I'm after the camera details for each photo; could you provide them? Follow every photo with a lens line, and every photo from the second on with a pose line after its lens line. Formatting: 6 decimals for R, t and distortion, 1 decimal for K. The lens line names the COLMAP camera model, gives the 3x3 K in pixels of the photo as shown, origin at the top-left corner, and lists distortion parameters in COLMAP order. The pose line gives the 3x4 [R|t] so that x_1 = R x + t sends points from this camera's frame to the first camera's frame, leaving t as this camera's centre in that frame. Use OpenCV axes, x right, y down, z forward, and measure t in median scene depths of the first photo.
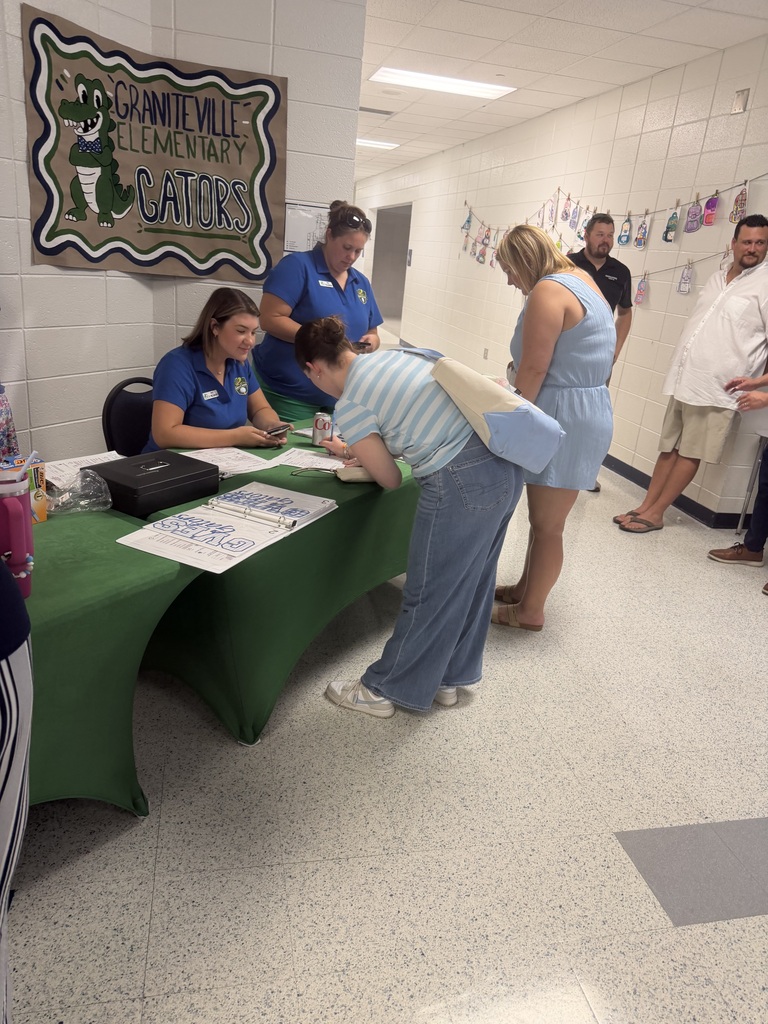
lens RADIAL K [[723.4, 0, 384.0], [0, 723.4, 512.0], [0, 0, 1]] dist [-0.008524, 0.001532]
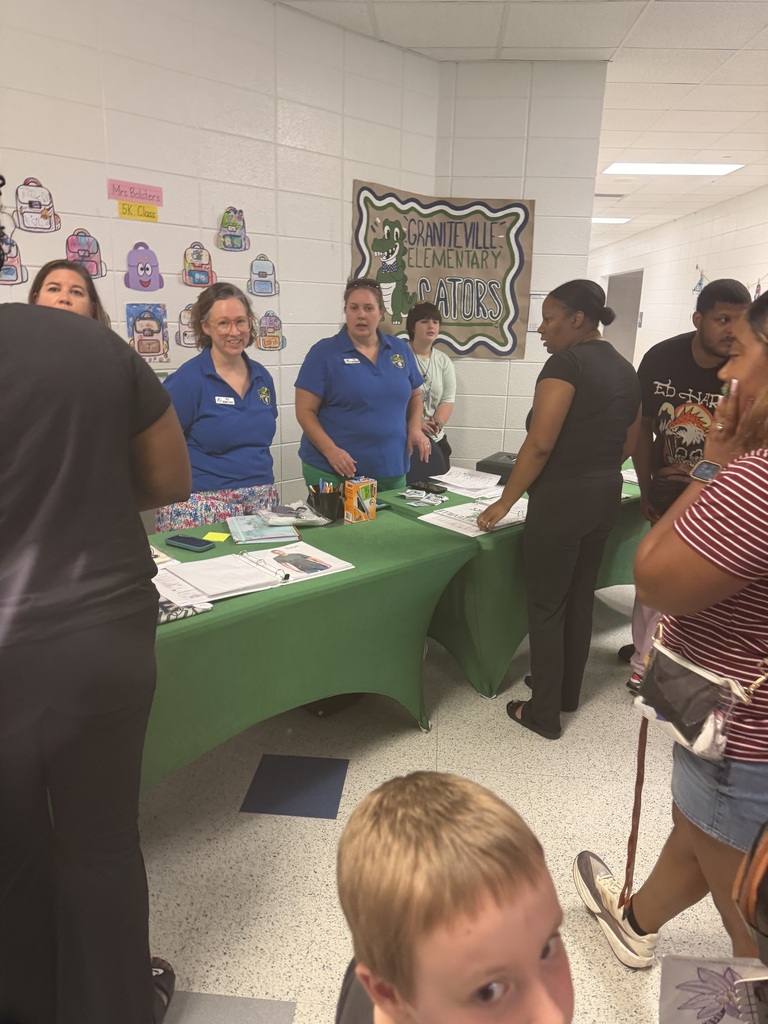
lens RADIAL K [[721.7, 0, 384.0], [0, 721.7, 512.0], [0, 0, 1]] dist [0.173173, -0.363207]
pose [[0.954176, 0.013858, -0.298927, 0.009378], [-0.038887, 0.996199, -0.077945, 0.066263], [0.296710, 0.085997, 0.951088, -0.283632]]
